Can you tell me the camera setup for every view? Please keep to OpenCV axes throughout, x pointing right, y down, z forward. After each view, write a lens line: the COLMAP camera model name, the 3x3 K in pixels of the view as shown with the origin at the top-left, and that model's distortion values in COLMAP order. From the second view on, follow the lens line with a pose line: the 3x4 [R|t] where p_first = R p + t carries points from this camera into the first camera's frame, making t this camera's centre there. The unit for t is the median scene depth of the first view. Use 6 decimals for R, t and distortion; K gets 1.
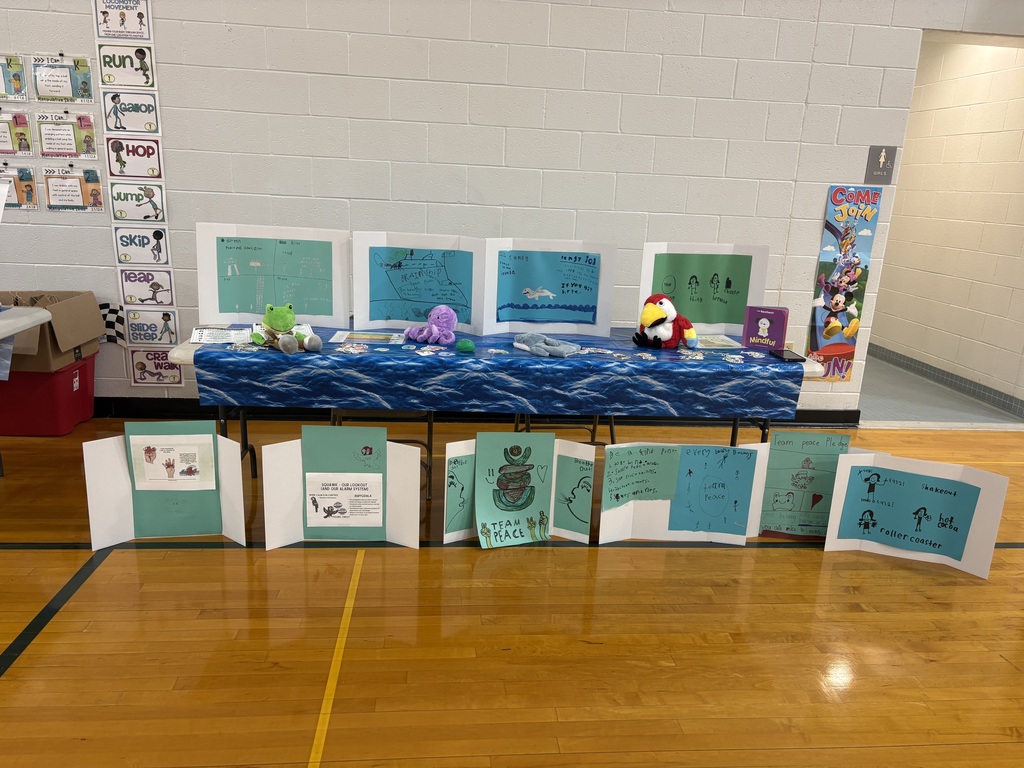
lens RADIAL K [[854.5, 0, 535.9], [0, 854.5, 430.5], [0, 0, 1]] dist [0.075892, -0.031007]
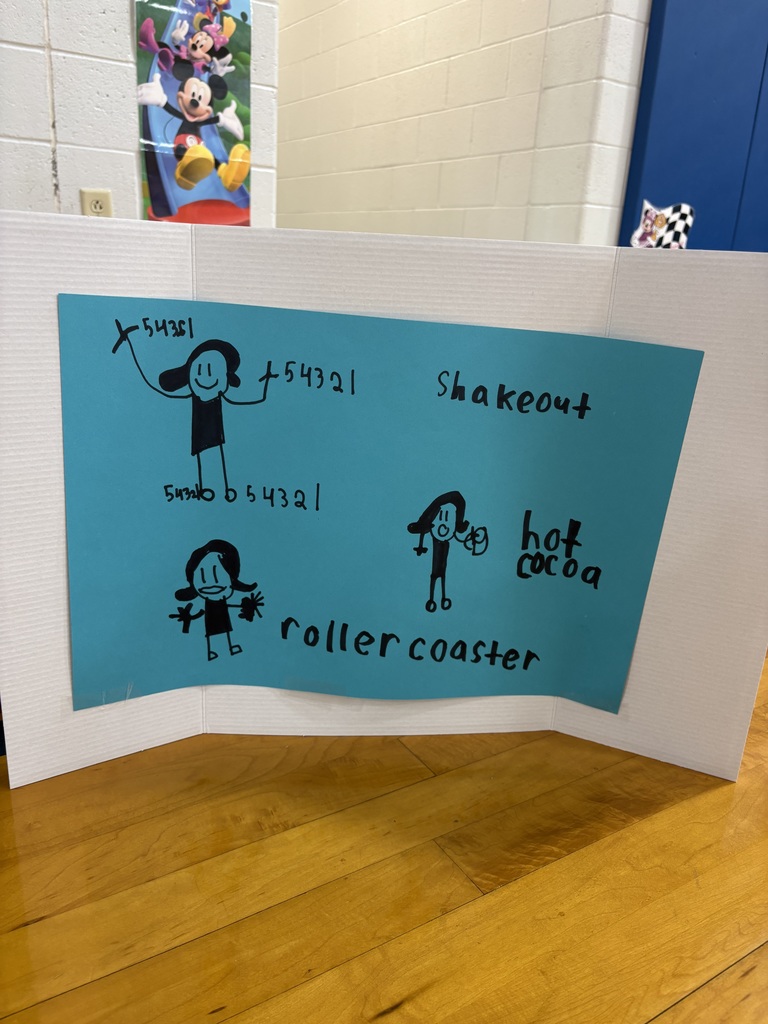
lens RADIAL K [[854.5, 0, 378.7], [0, 854.5, 512.4], [0, 0, 1]] dist [0.075892, -0.031007]
pose [[0.913384, -0.115624, 0.390334, 0.300725], [0.108797, 0.993273, 0.039640, 0.071534], [-0.392291, 0.006260, 0.919820, 0.701932]]
